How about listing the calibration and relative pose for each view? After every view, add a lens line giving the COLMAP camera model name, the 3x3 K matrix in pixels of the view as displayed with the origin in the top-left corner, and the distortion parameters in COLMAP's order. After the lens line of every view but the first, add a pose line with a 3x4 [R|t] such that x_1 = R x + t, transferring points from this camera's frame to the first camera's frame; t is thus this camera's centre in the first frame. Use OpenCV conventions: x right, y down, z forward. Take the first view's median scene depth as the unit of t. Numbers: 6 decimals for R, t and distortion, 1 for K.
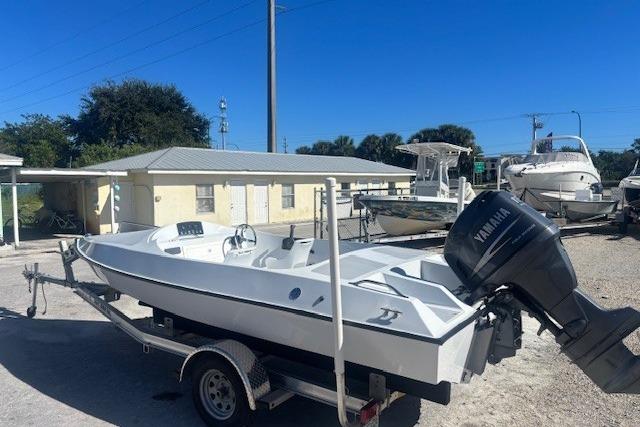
lens RADIAL K [[536.7, 0, 319.7], [0, 536.7, 213.4], [0, 0, 1]] dist [0.029110, 0.000923]
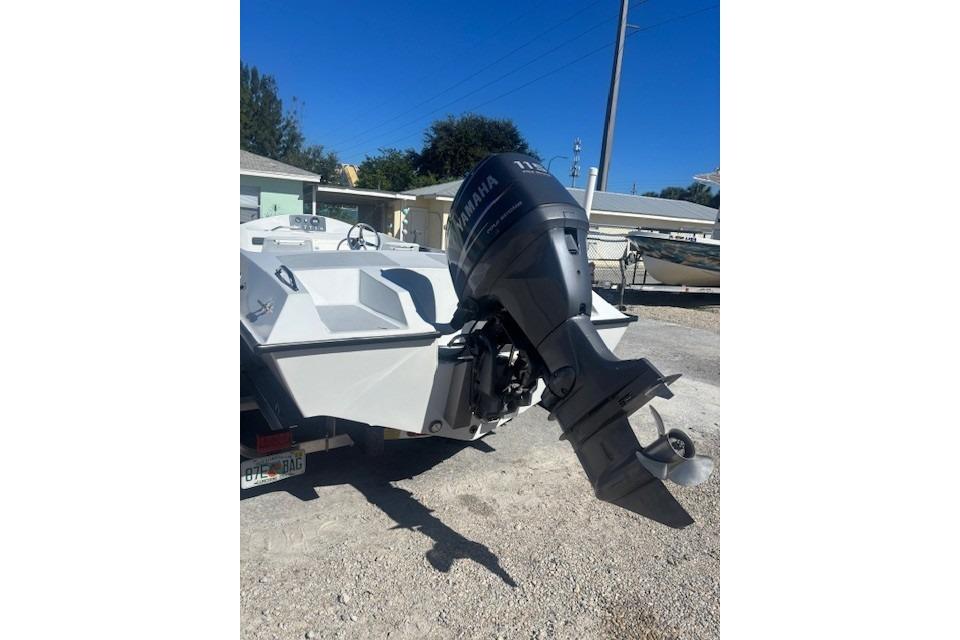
lens RADIAL K [[527.4, 0, 480.7], [0, 527.4, 321.1], [0, 0, 1]] dist [0.027085, 0.000255]
pose [[0.919439, 0.136852, -0.368650, 0.090192], [-0.098227, 0.987698, 0.121672, 0.012888], [0.380766, -0.075658, 0.921571, 0.066198]]
